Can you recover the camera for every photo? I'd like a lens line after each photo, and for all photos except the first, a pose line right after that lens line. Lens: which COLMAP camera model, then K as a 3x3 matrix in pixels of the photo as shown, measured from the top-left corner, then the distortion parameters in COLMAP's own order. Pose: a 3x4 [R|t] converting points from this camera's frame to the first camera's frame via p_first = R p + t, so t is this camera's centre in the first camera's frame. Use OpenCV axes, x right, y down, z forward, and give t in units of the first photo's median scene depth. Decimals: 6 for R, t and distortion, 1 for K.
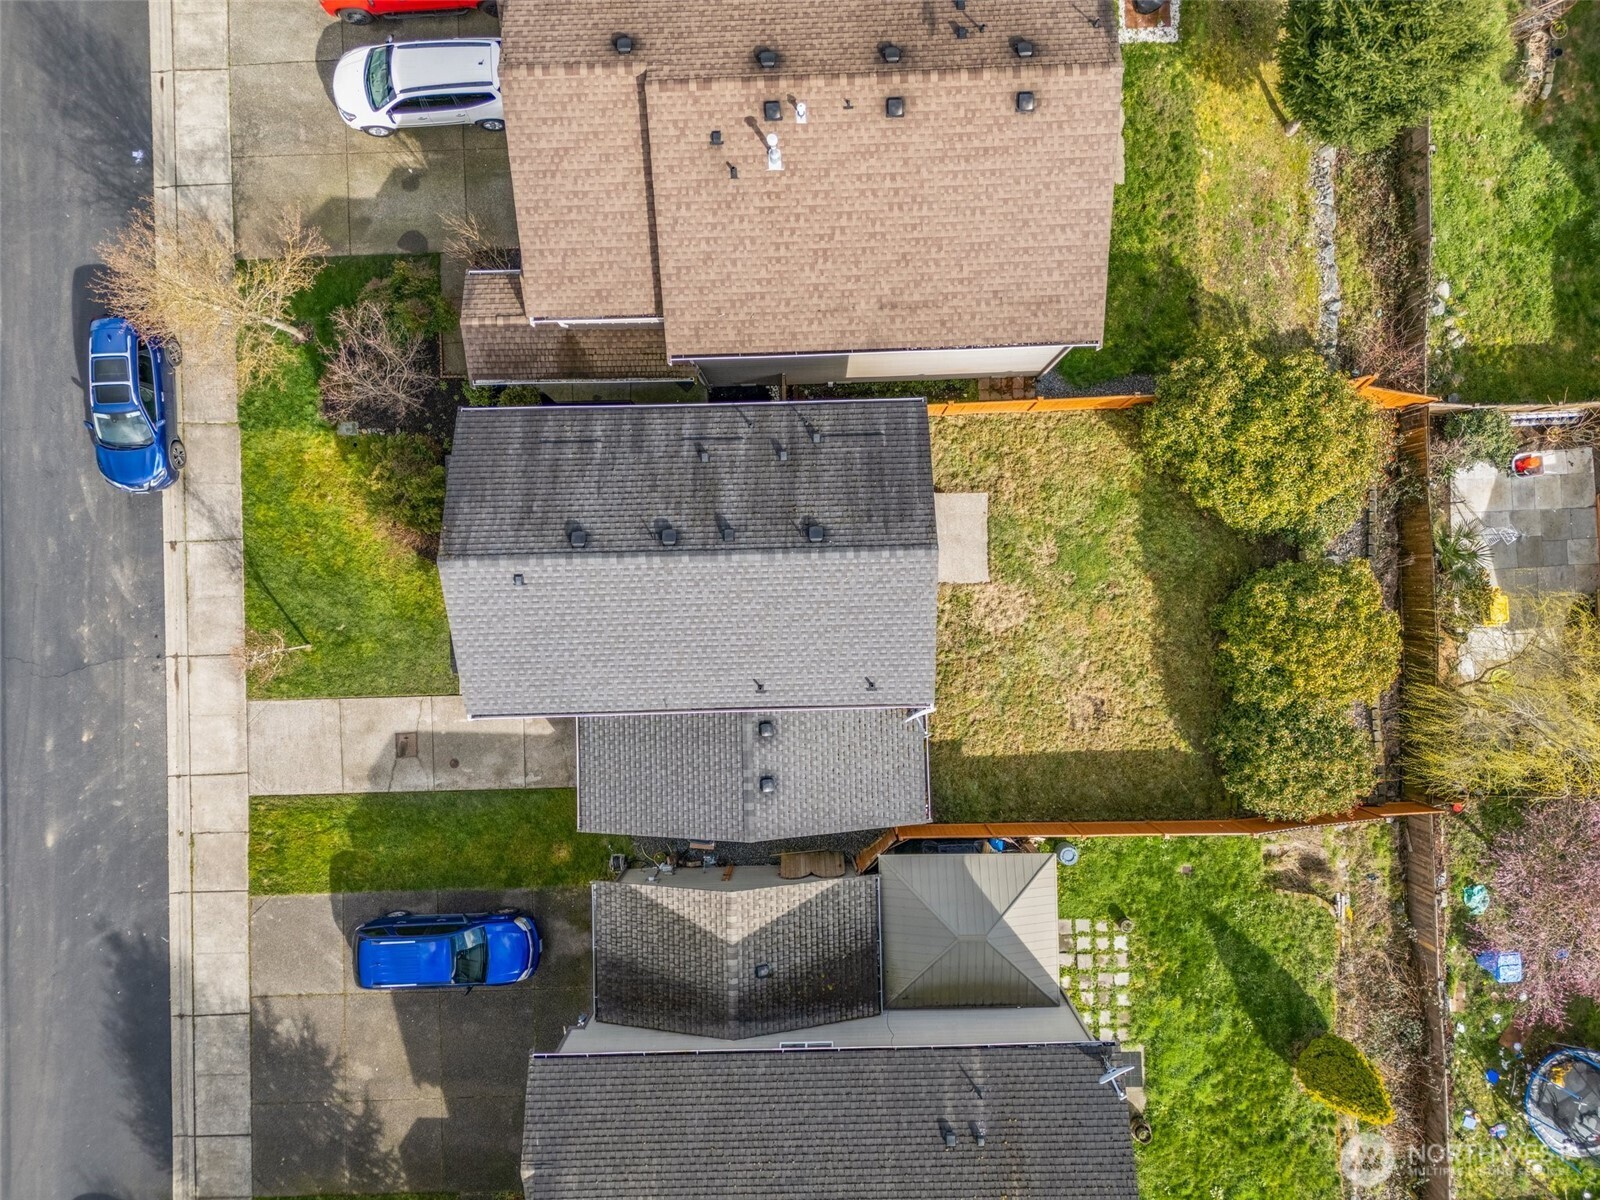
lens RADIAL K [[1153.3, 0, 807.8], [0, 1153.3, 594.9], [0, 0, 1]] dist [0.089178, -0.082484]
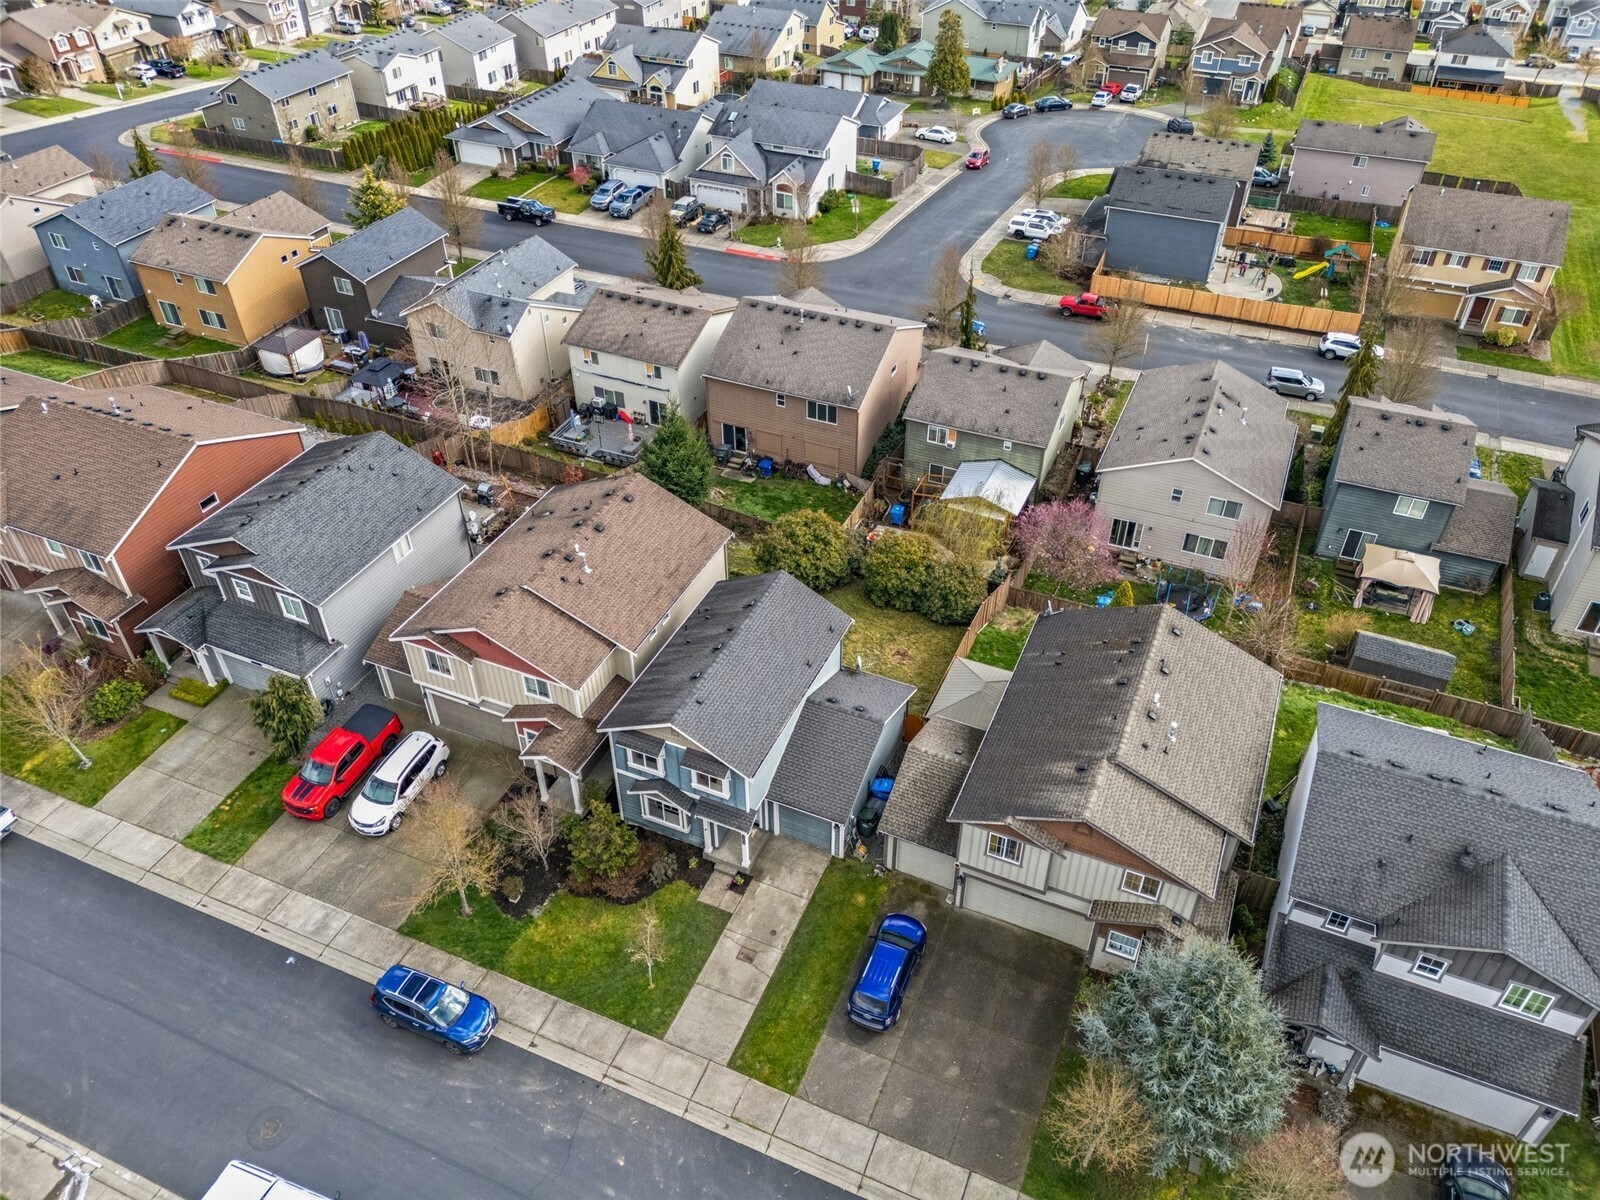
lens RADIAL K [[1153.3, 0, 807.8], [0, 1153.3, 594.9], [0, 0, 1]] dist [0.089178, -0.082484]
pose [[0.424024, -0.565929, 0.707056, -1.062315], [0.905651, 0.264643, -0.331301, 0.547147], [0.000376, 0.780826, 0.624749, -0.228268]]
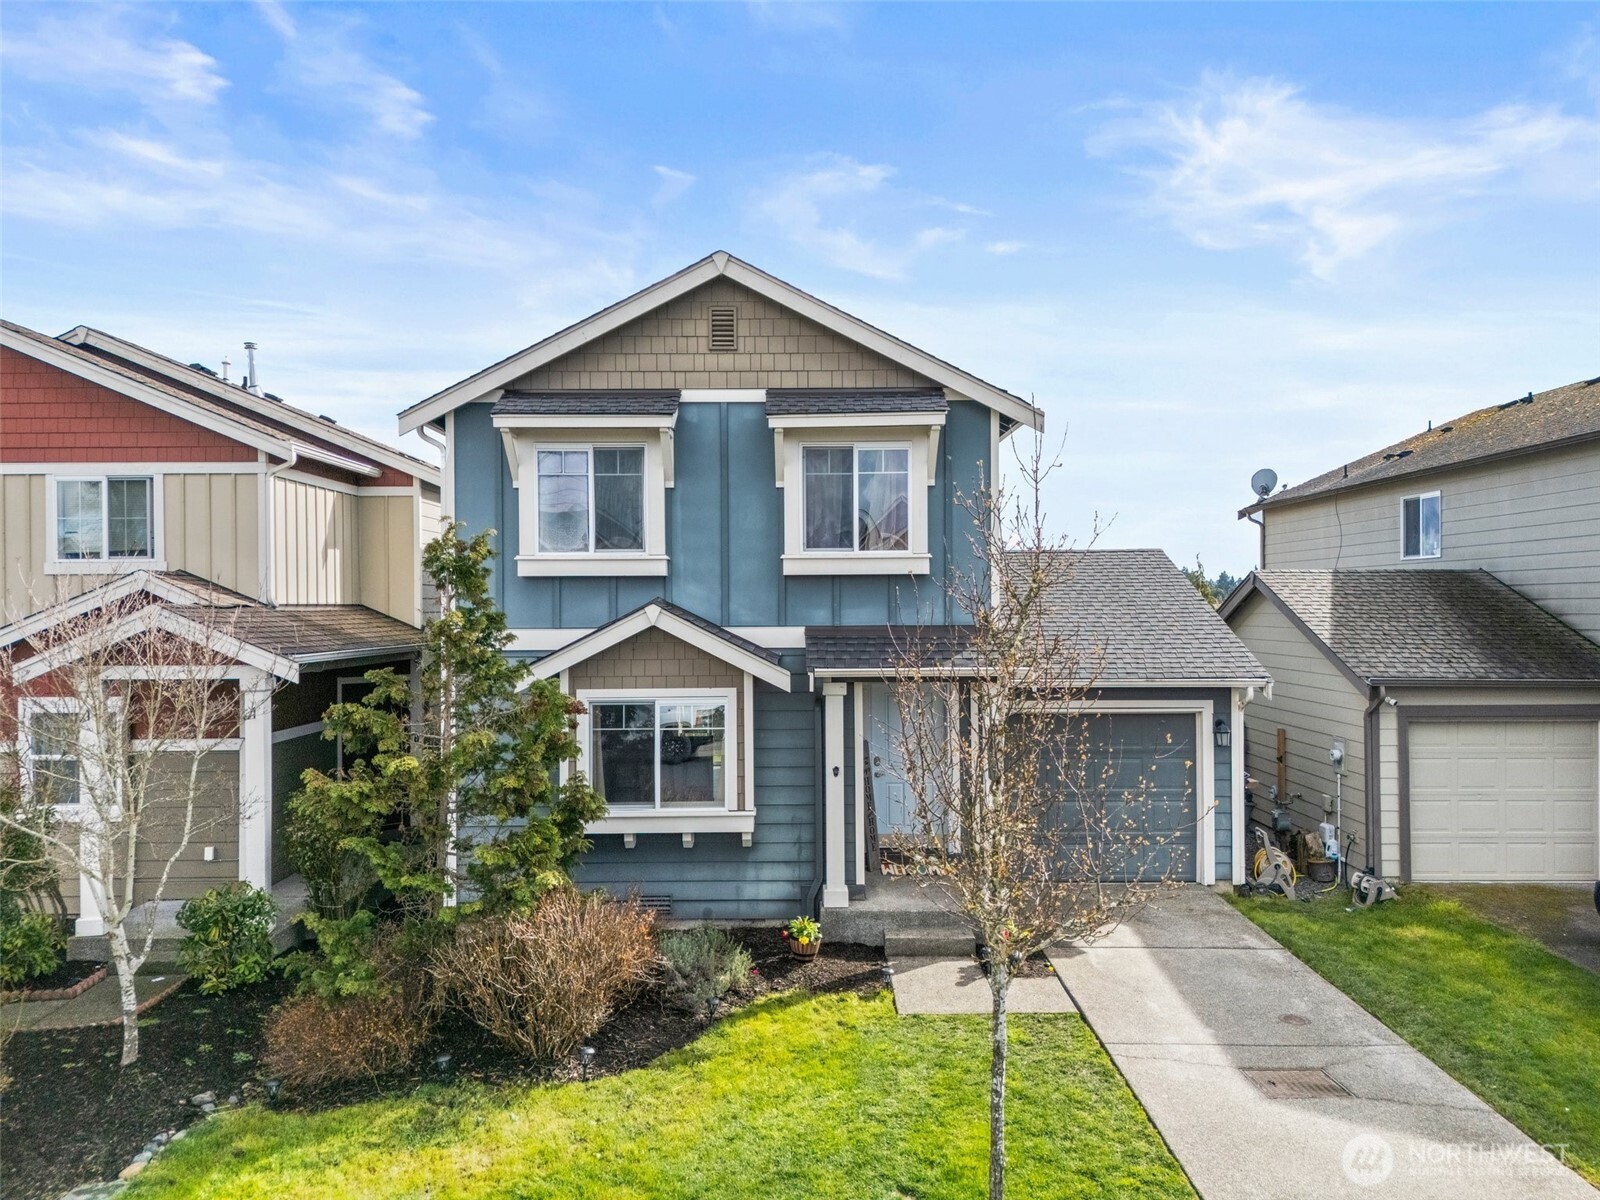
lens RADIAL K [[1156.8, 0, 800.0], [0, 1156.8, 600.0], [0, 0, 1]] dist [0.078164, -0.062940]
pose [[0.028994, 0.017827, 0.999421, -0.634030], [0.999494, -0.013637, -0.028753, 0.014996], [0.013117, 0.999748, -0.018213, 0.886076]]
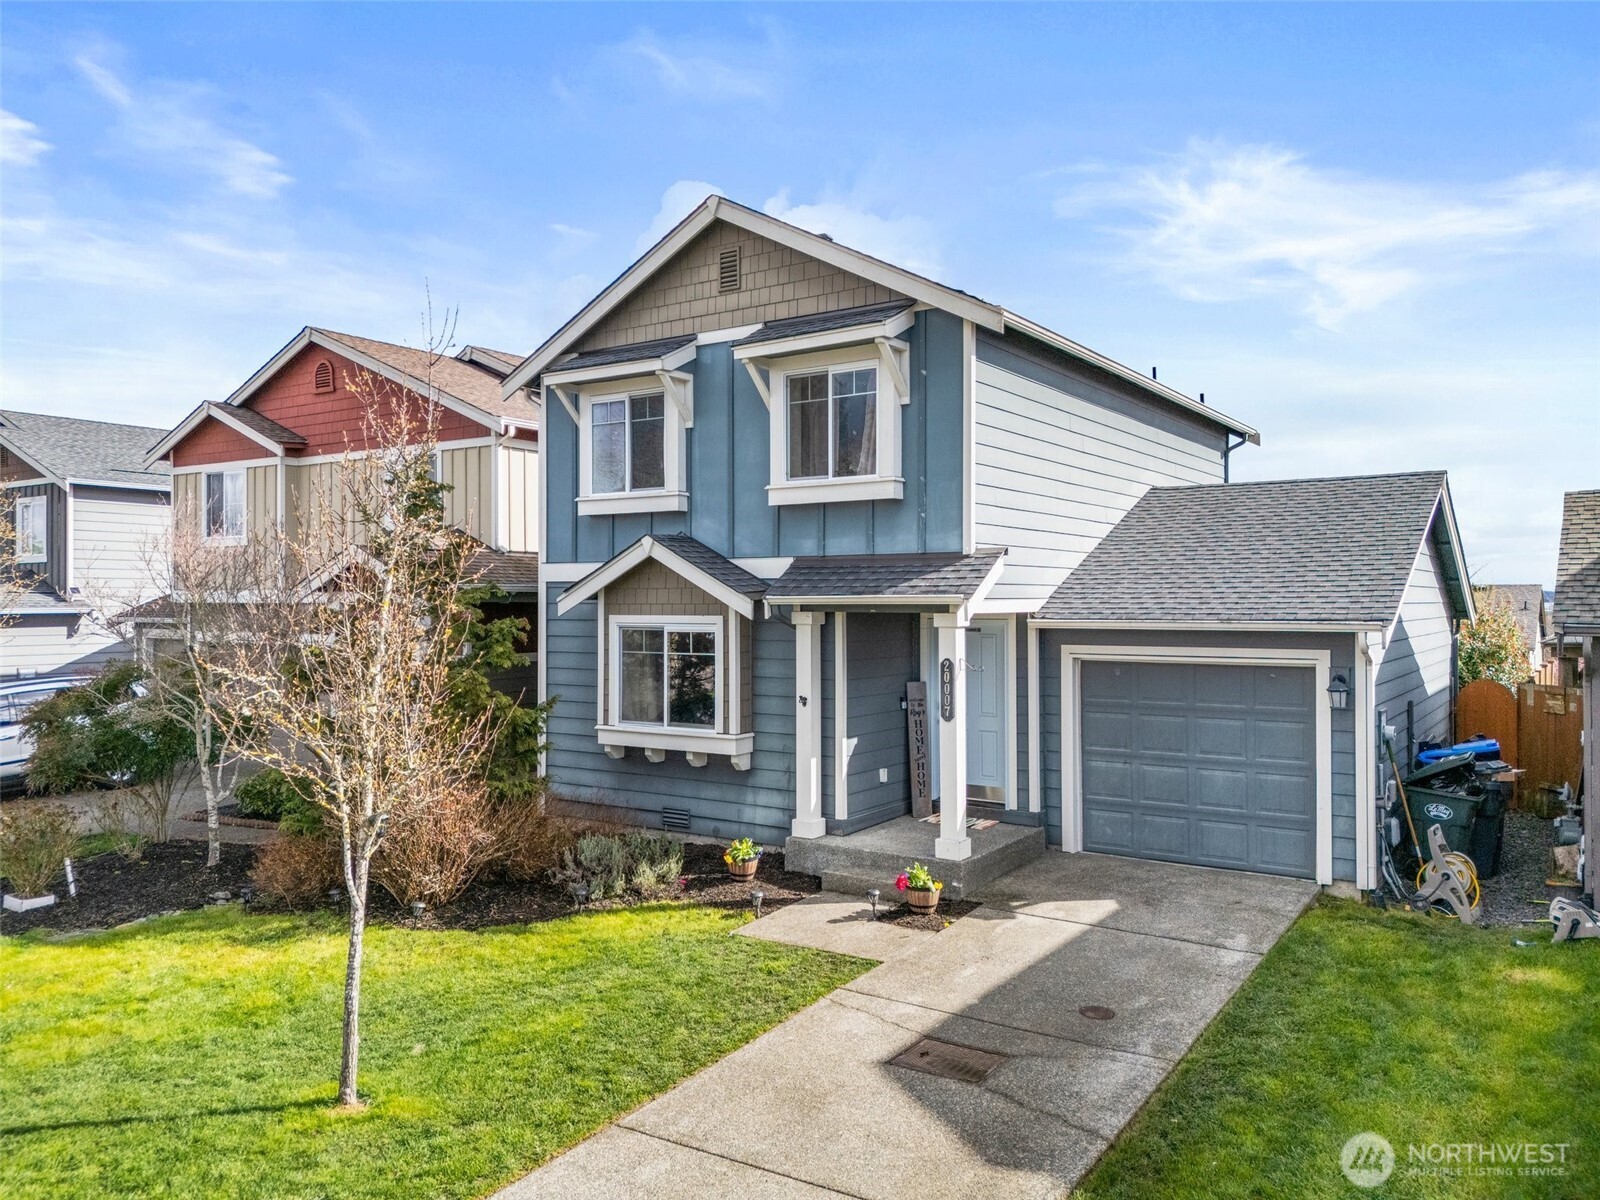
lens RADIAL K [[1153.3, 0, 807.8], [0, 1153.3, 594.9], [0, 0, 1]] dist [0.089178, -0.082484]
pose [[0.573308, 0.012808, 0.819240, -0.556358], [0.819338, -0.011245, -0.573201, 0.241196], [0.001870, 0.999855, -0.016941, 0.908309]]
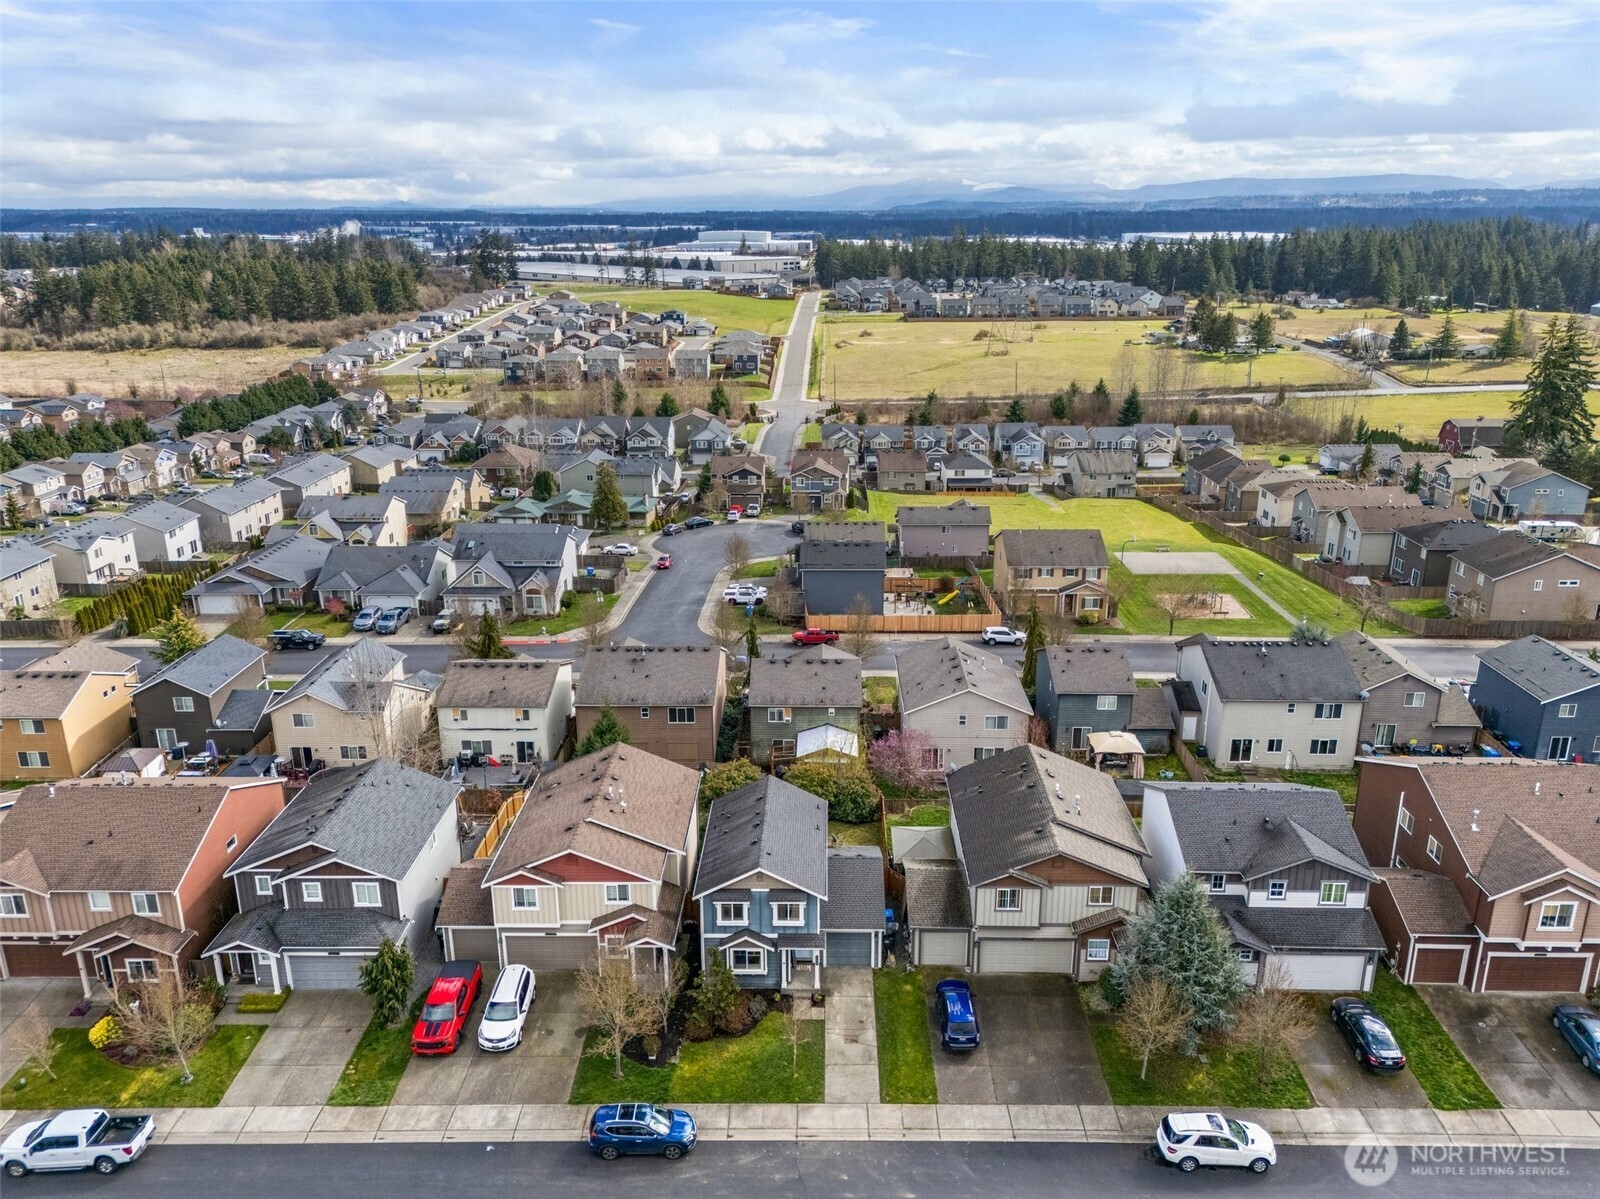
lens RADIAL K [[1153.3, 0, 807.8], [0, 1153.3, 594.4], [0, 0, 1]] dist [0.089178, -0.082484]
pose [[0.045207, -0.299917, 0.952894, -1.879524], [0.998963, 0.008340, -0.044768, 0.135077], [0.005480, 0.953929, 0.299982, -0.218481]]
